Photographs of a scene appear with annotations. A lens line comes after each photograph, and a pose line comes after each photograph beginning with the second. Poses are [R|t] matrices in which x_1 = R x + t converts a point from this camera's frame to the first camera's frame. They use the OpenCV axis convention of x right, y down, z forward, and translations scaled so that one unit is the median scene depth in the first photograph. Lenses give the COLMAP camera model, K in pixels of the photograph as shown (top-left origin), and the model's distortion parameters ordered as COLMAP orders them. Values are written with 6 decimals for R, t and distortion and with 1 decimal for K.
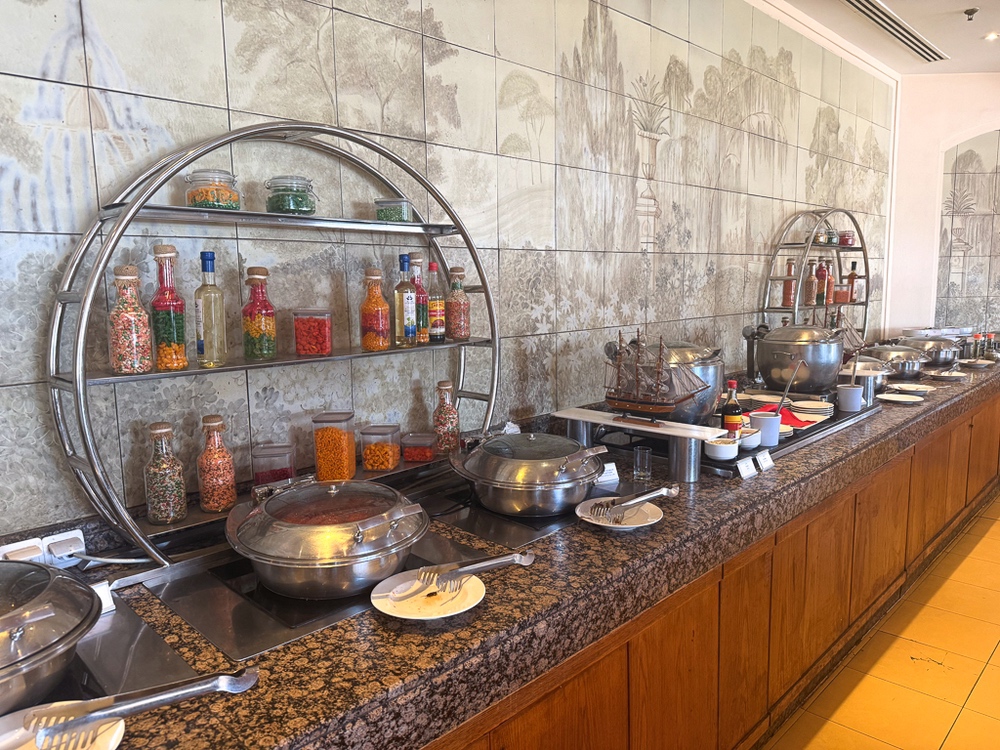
lens RADIAL K [[713.7, 0, 498.5], [0, 713.7, 374.2], [0, 0, 1]] dist [-0.002138, -0.001772]
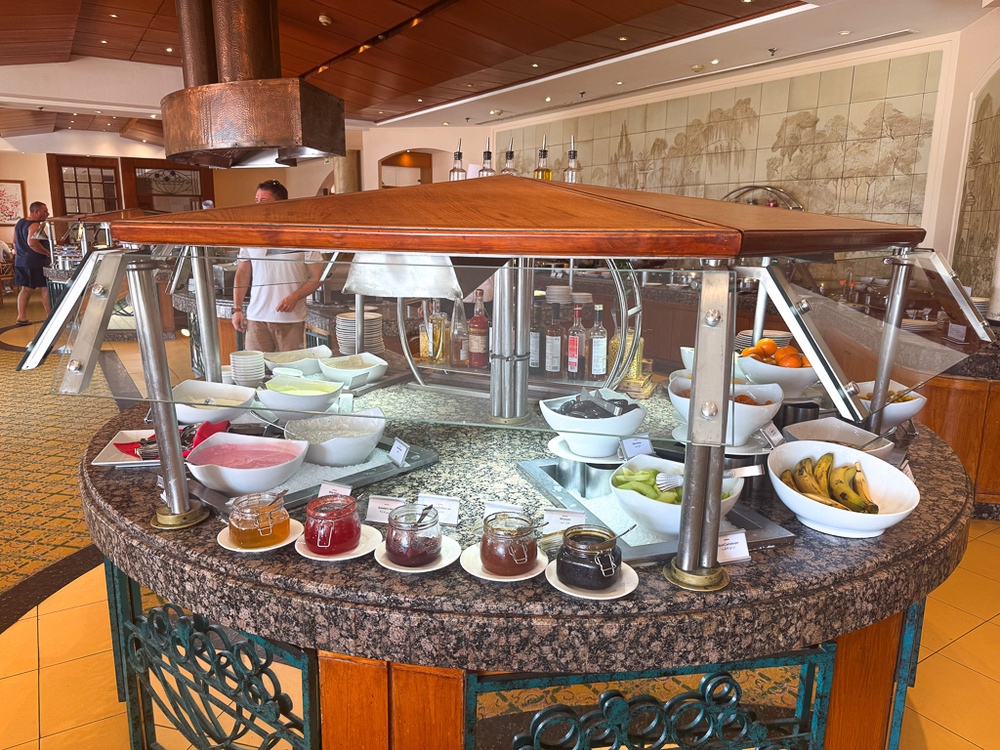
lens RADIAL K [[713.7, 0, 500.0], [0, 713.7, 377.1], [0, 0, 1]] dist [-0.002138, -0.001772]
pose [[-0.201592, 0.210183, -0.956652, 2.918486], [-0.137053, 0.961043, 0.240028, -0.153326], [0.969833, 0.179500, -0.164933, 1.000867]]
